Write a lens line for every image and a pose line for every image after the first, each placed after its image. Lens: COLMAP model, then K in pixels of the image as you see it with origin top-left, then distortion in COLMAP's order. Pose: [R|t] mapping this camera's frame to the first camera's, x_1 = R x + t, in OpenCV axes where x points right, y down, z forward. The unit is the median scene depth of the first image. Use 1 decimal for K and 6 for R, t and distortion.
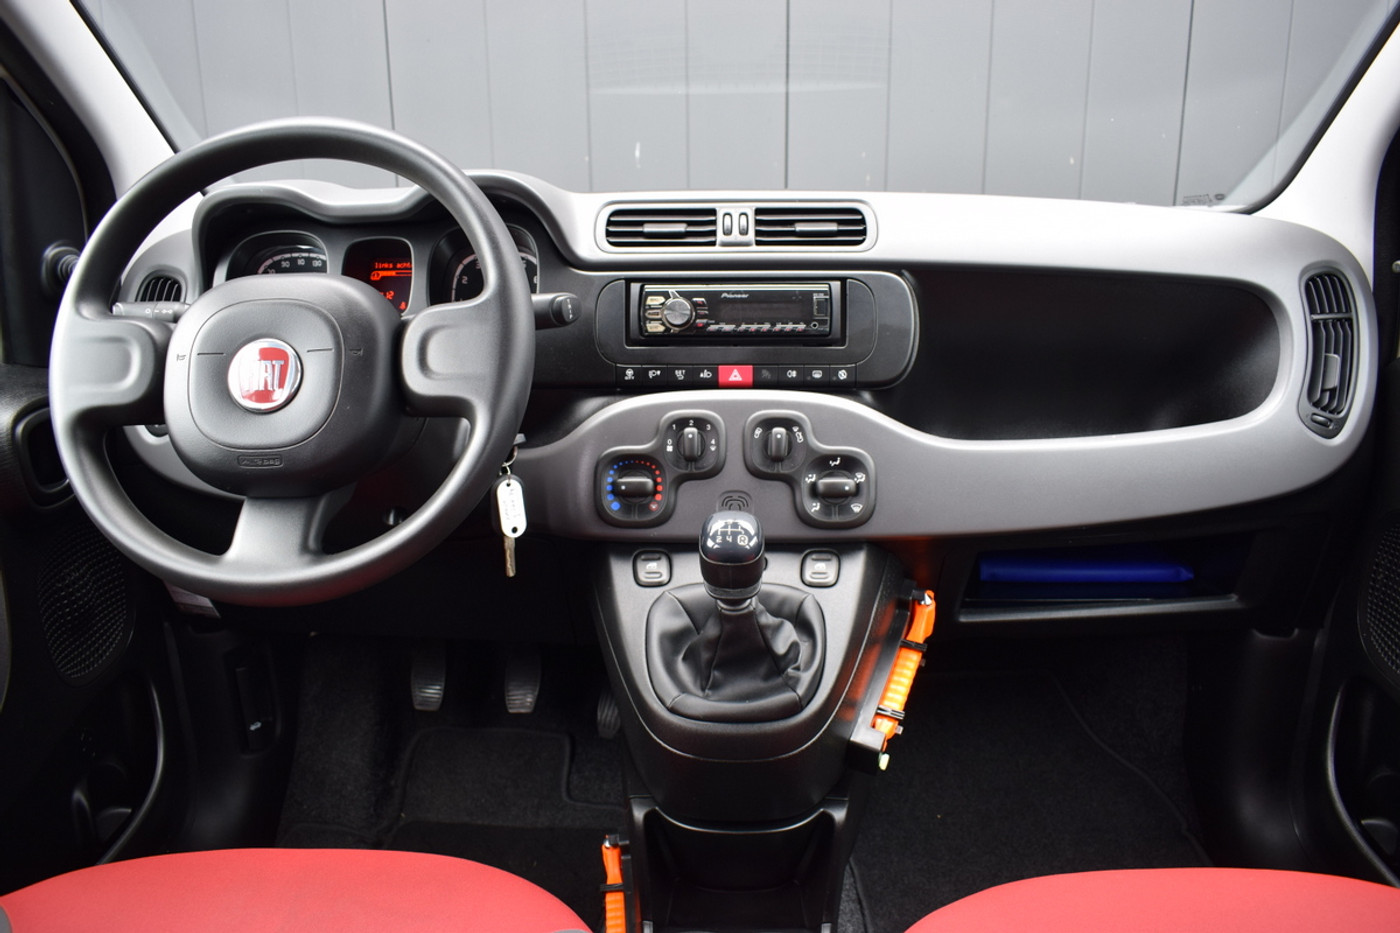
lens RADIAL K [[1089.2, 0, 704.3], [0, 1089.2, 468.0], [0, 0, 1]] dist [-0.099123, 0.011554]
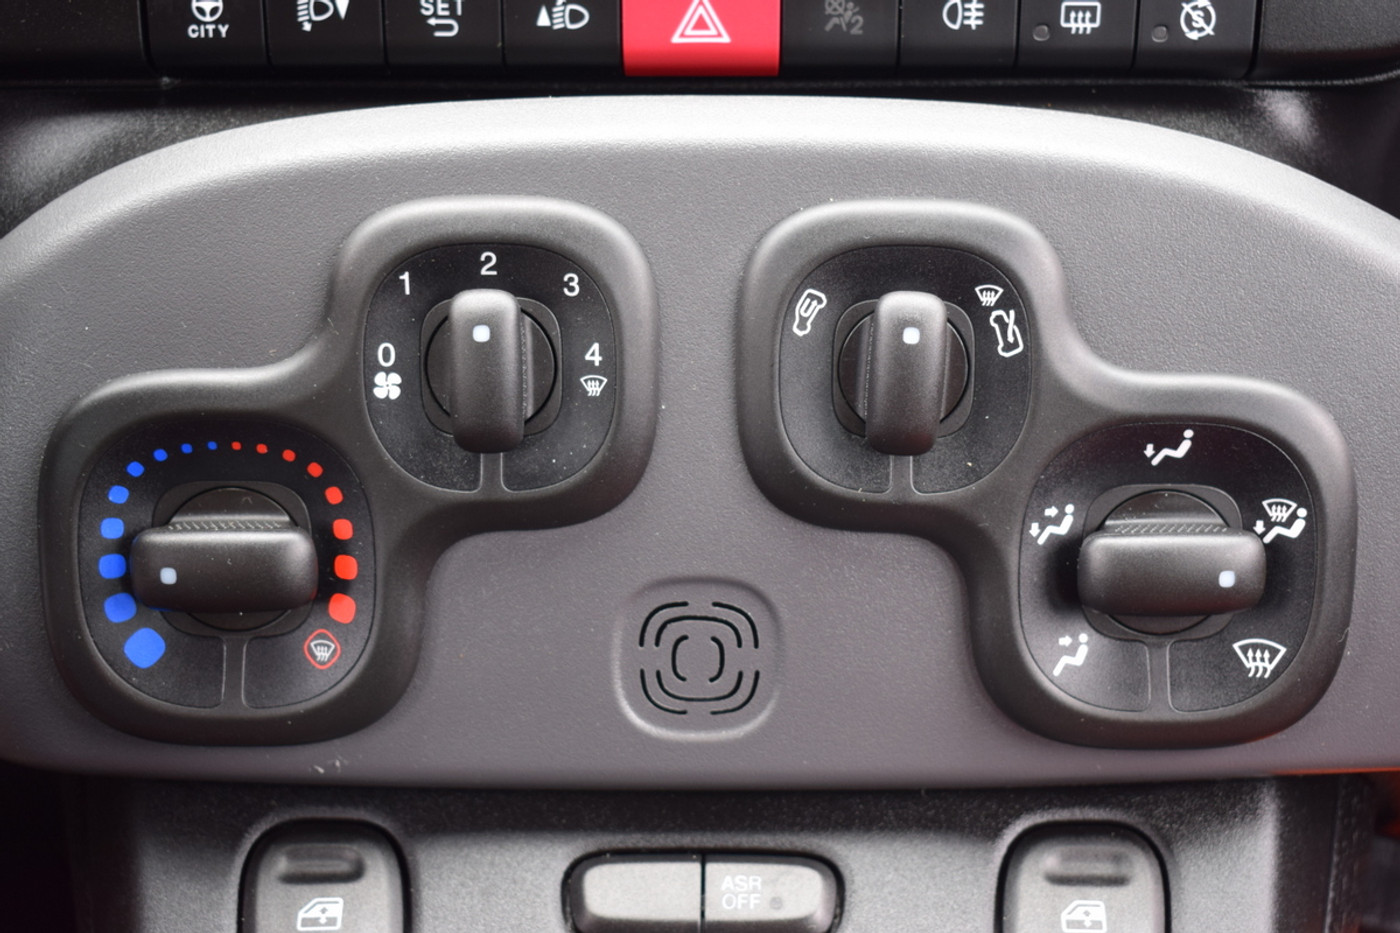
lens RADIAL K [[2046.2, 0, 699.6], [0, 2046.2, 472.0], [0, 0, 1]] dist [-0.040861, 0.000000]
pose [[0.999559, -0.004507, 0.029361, 0.016317], [-0.001010, 0.982691, 0.185250, -0.072866], [-0.029687, -0.185198, 0.982253, 0.593912]]
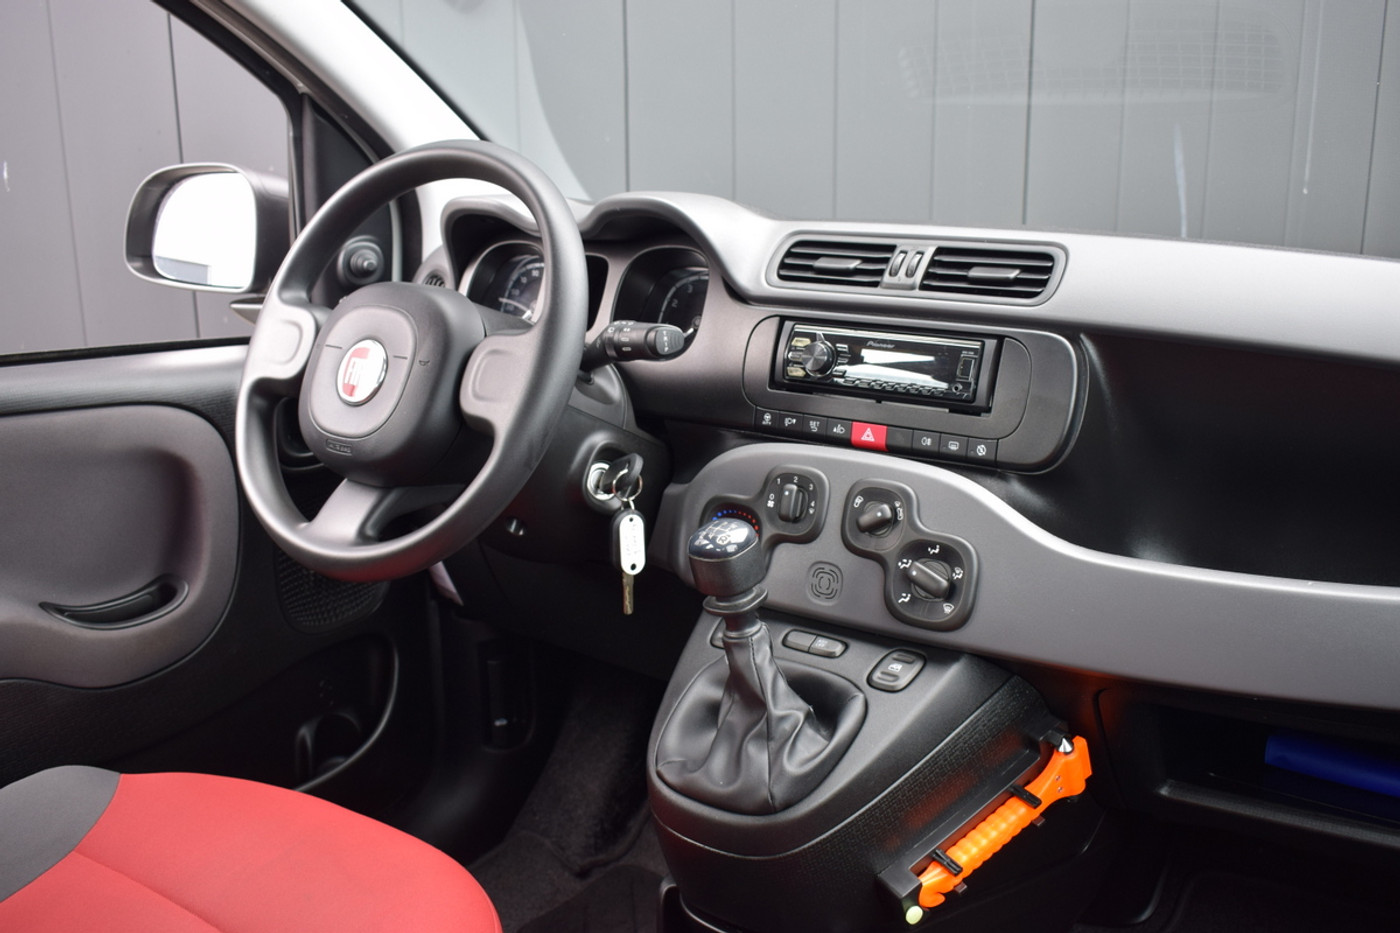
lens RADIAL K [[1342.1, 0, 699.5], [0, 1342.1, 464.1], [0, 0, 1]] dist [-0.096221, 0.000000]
pose [[0.827300, 0.139630, -0.544130, 0.511593], [-0.166259, 0.986082, 0.000258, -0.040076], [0.536593, 0.090253, 0.839001, 0.024605]]
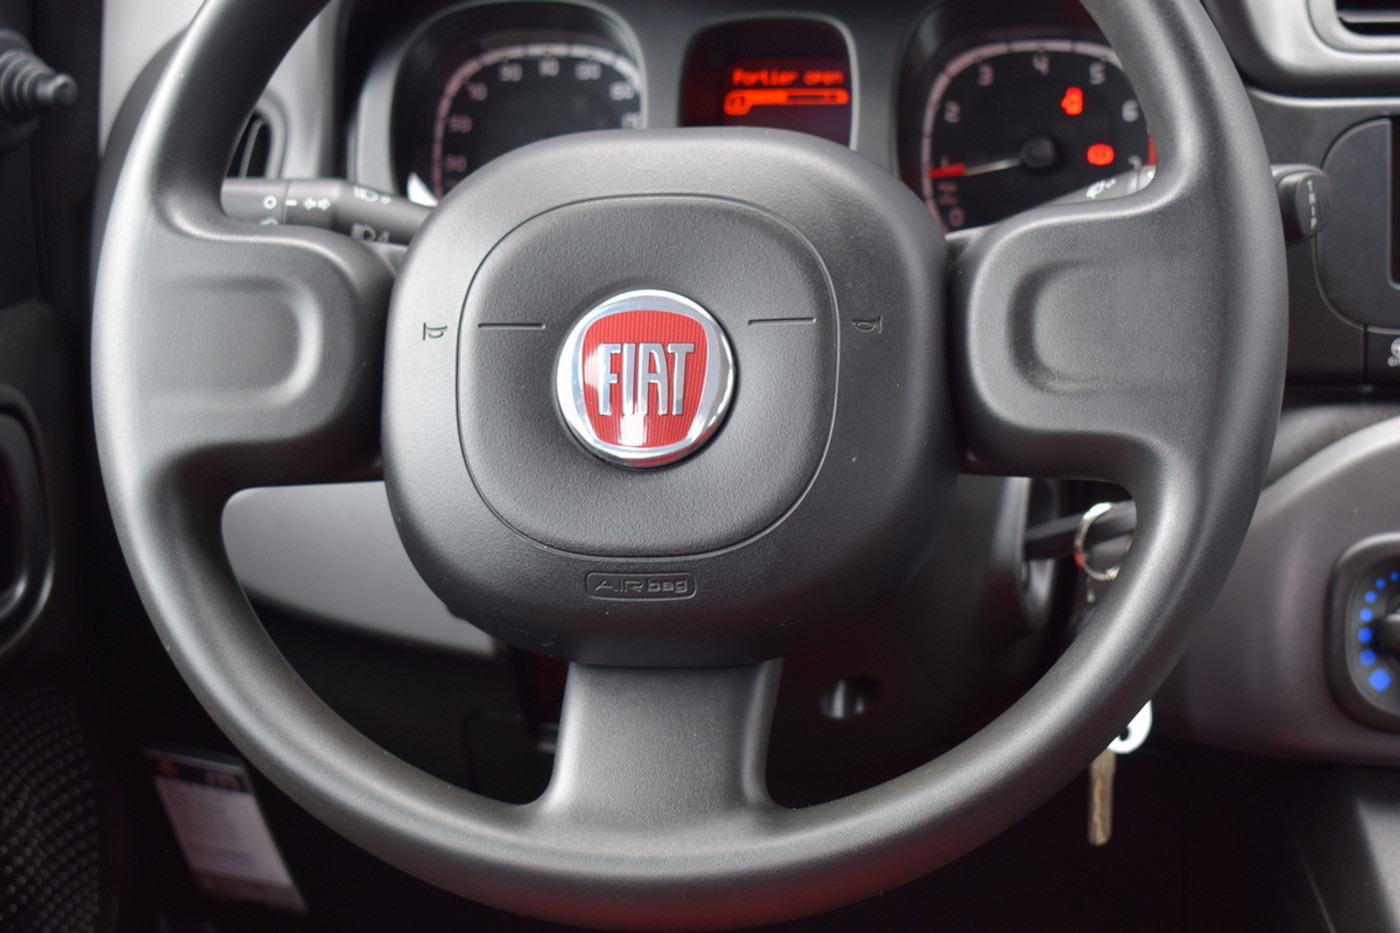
lens RADIAL K [[2703.9, 0, 700.2], [0, 2703.9, 468.9], [0, 0, 1]] dist [0.021848, 0.000000]
pose [[0.990835, 0.009482, -0.134744, -0.193582], [-0.009834, 0.999950, -0.001952, -0.038728], [0.134719, 0.003259, 0.990879, -0.036223]]
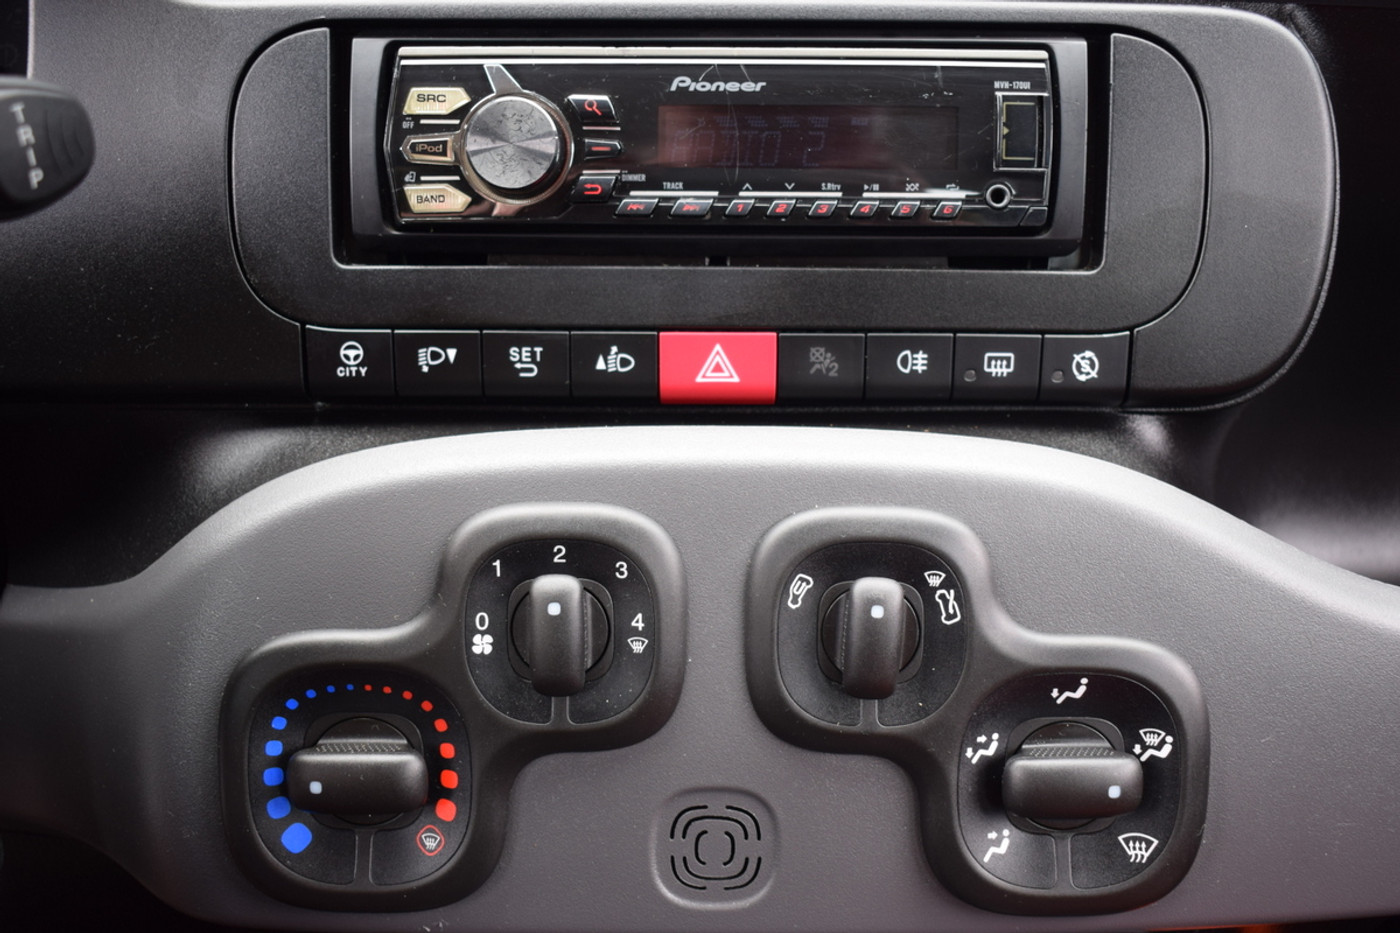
lens RADIAL K [[1500.1, 0, 698.9], [0, 1500.1, 474.7], [0, 0, 1]] dist [-0.079914, 0.000000]
pose [[0.999459, 0.001247, 0.032877, 0.010691], [-0.004779, 0.994184, 0.107590, -0.100169], [-0.032552, -0.107689, 0.993652, 0.607646]]
